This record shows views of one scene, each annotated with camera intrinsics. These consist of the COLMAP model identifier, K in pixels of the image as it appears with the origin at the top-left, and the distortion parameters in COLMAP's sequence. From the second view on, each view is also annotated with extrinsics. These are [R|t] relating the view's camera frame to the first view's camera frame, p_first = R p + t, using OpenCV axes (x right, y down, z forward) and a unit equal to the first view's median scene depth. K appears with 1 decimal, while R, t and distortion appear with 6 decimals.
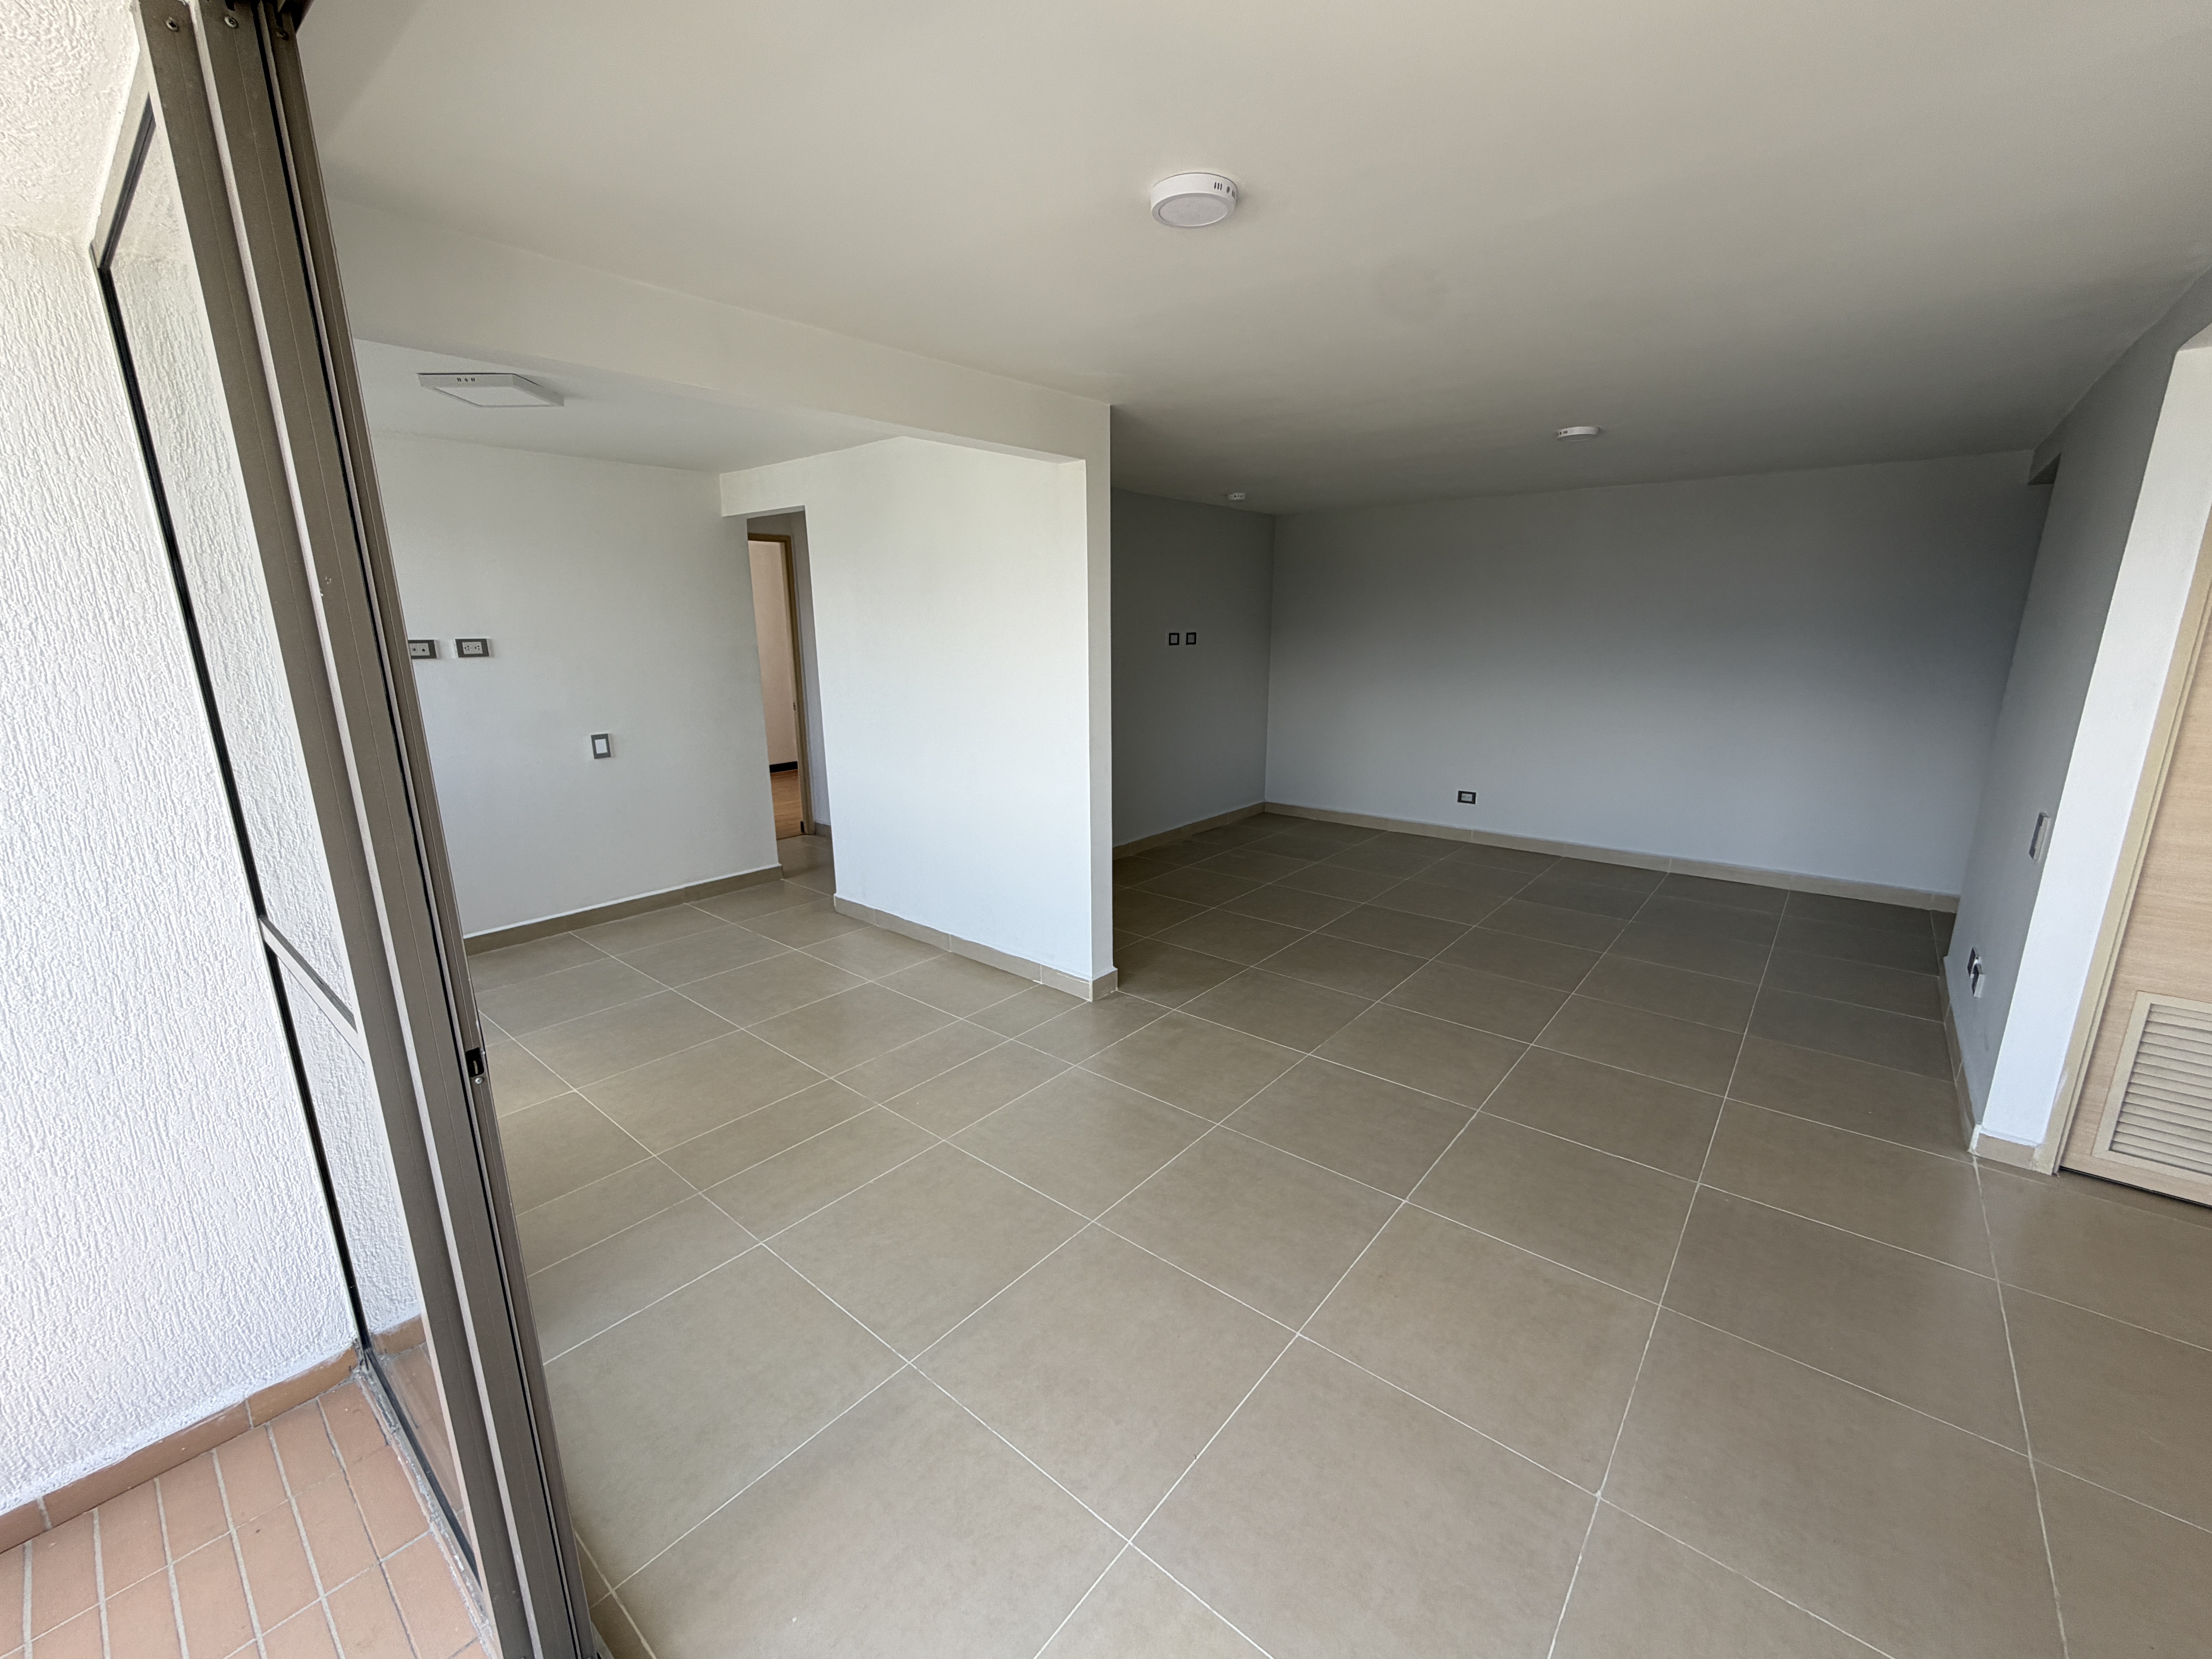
lens RADIAL K [[891.6, 0, 1106.0], [0, 891.6, 829.5], [0, 0, 1]] dist [-0.001446, 0.000266]
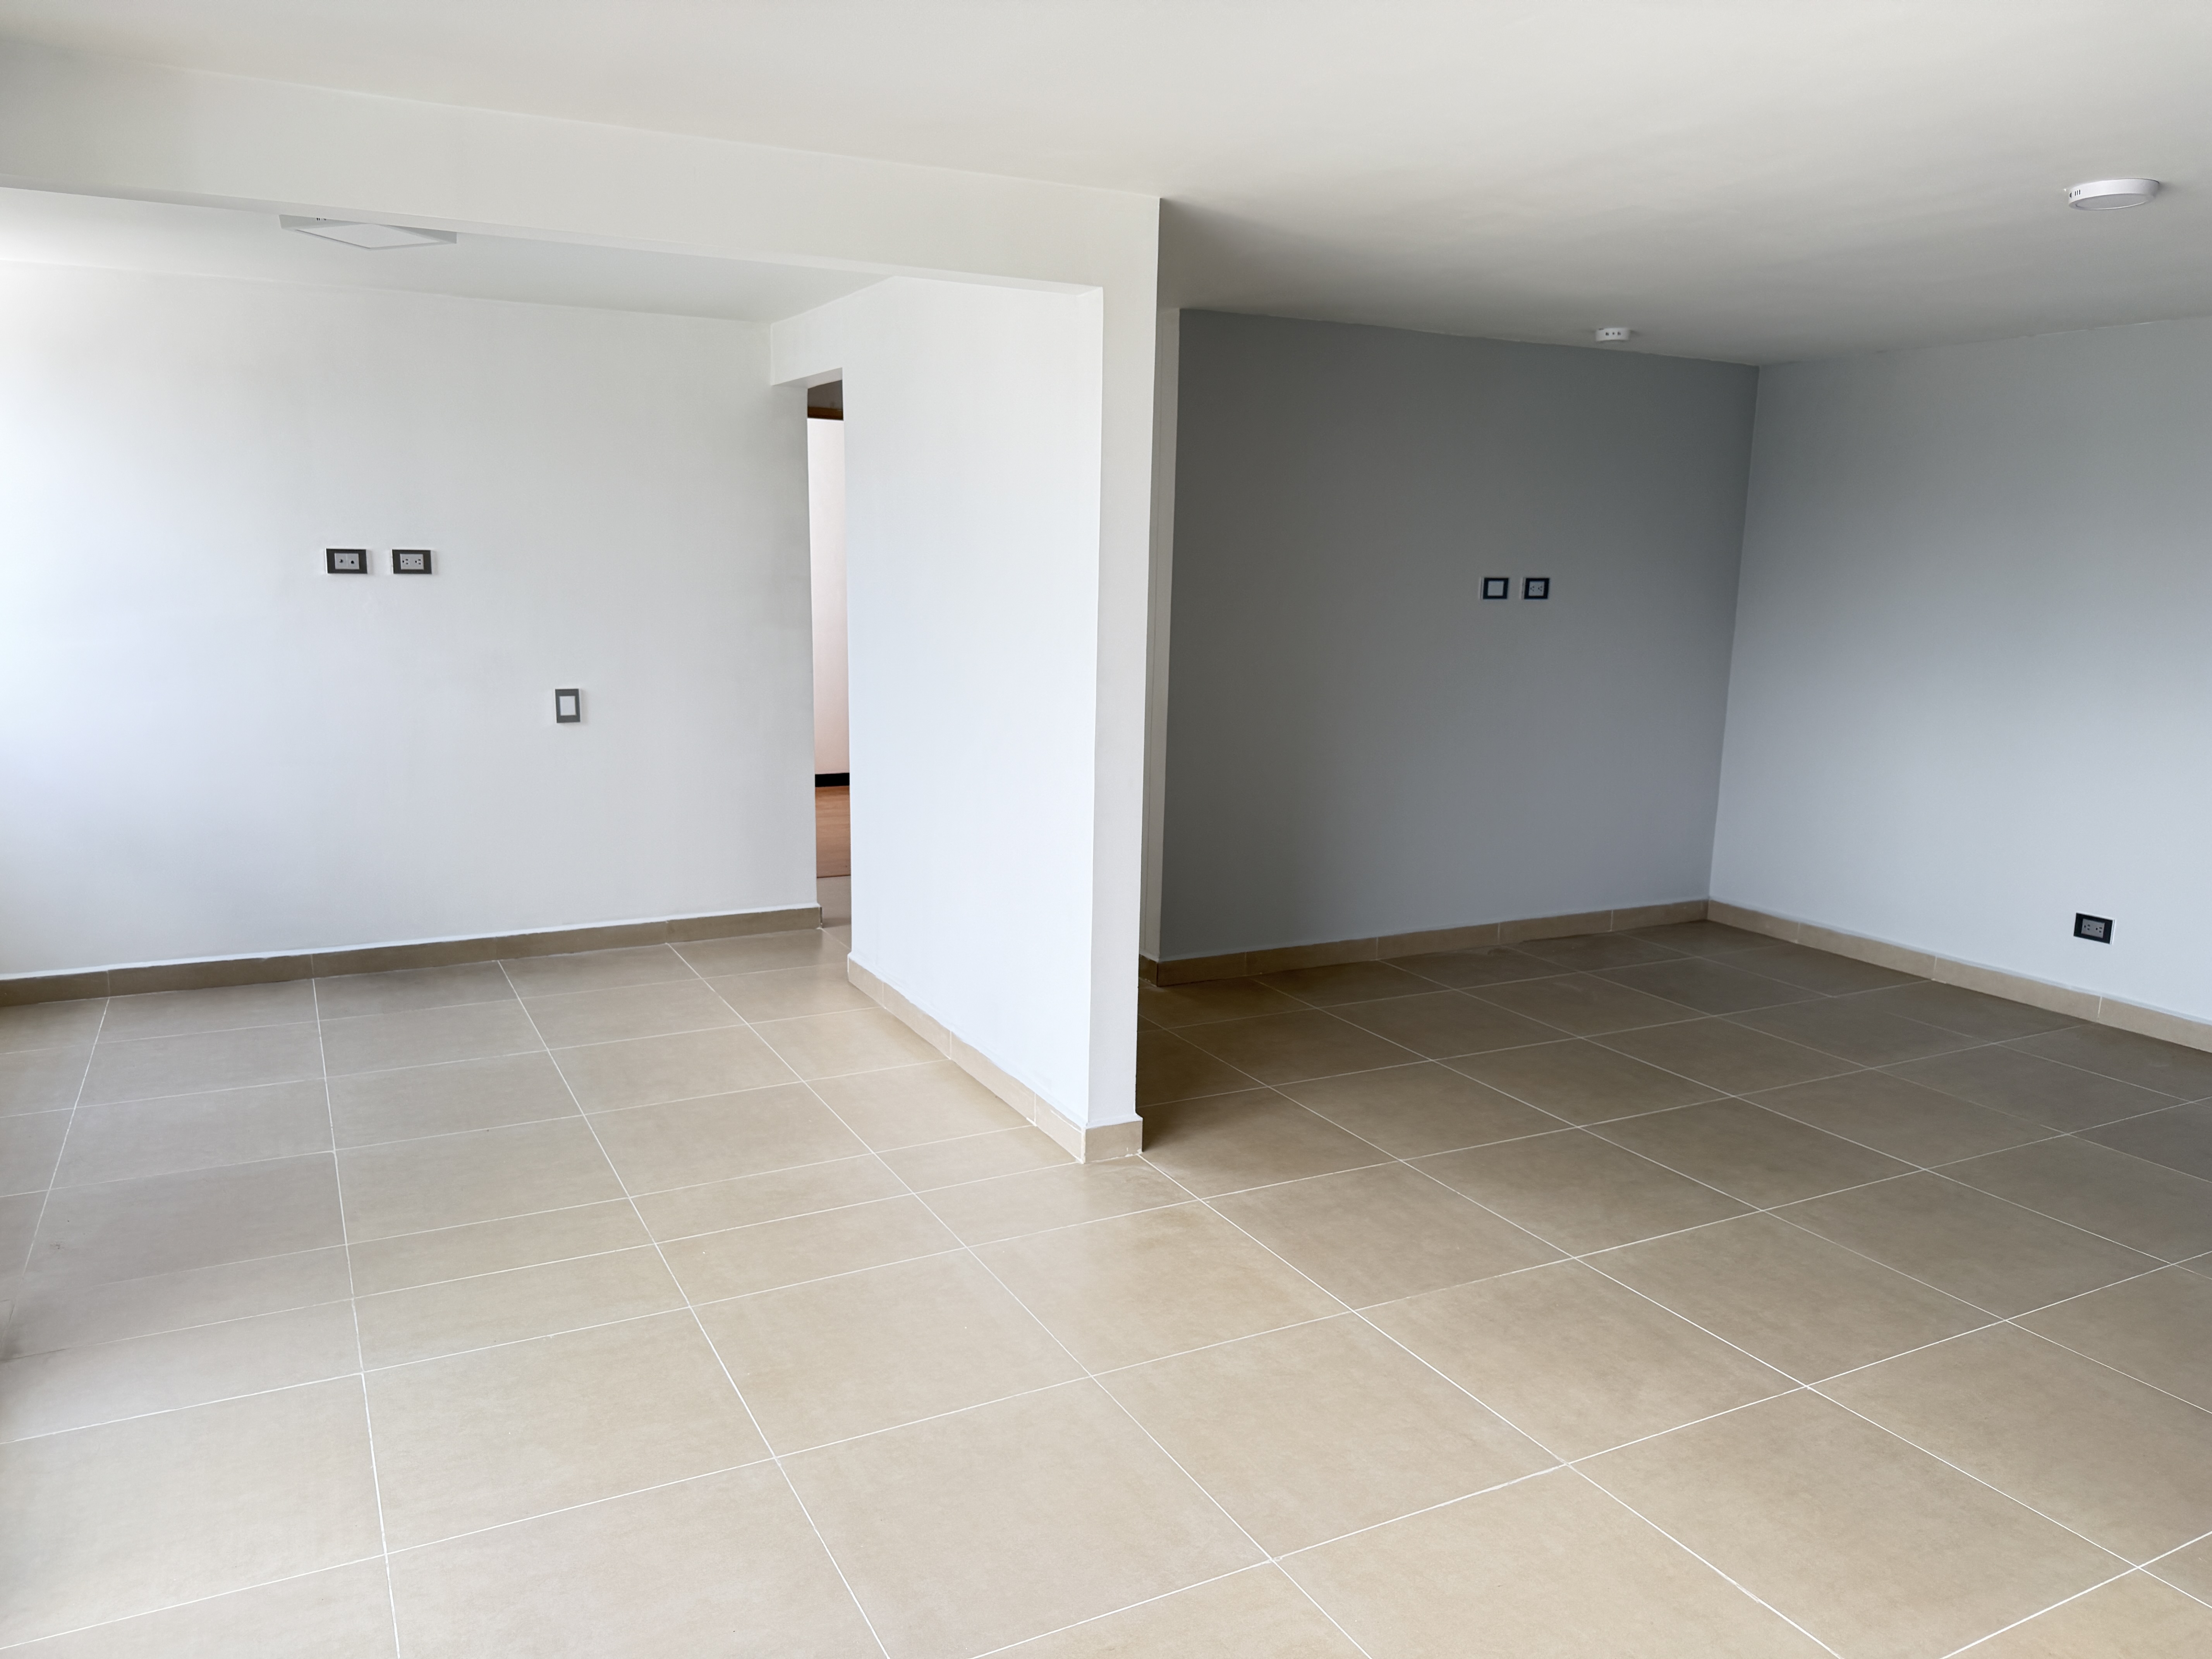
lens RADIAL K [[1565.2, 0, 1096.8], [0, 1565.2, 831.0], [0, 0, 1]] dist [0.048024, -0.059607]
pose [[0.922970, 0.089410, -0.374343, 0.303967], [-0.111887, 0.992967, -0.038699, 0.007466], [0.368250, 0.077602, 0.926483, -0.000896]]
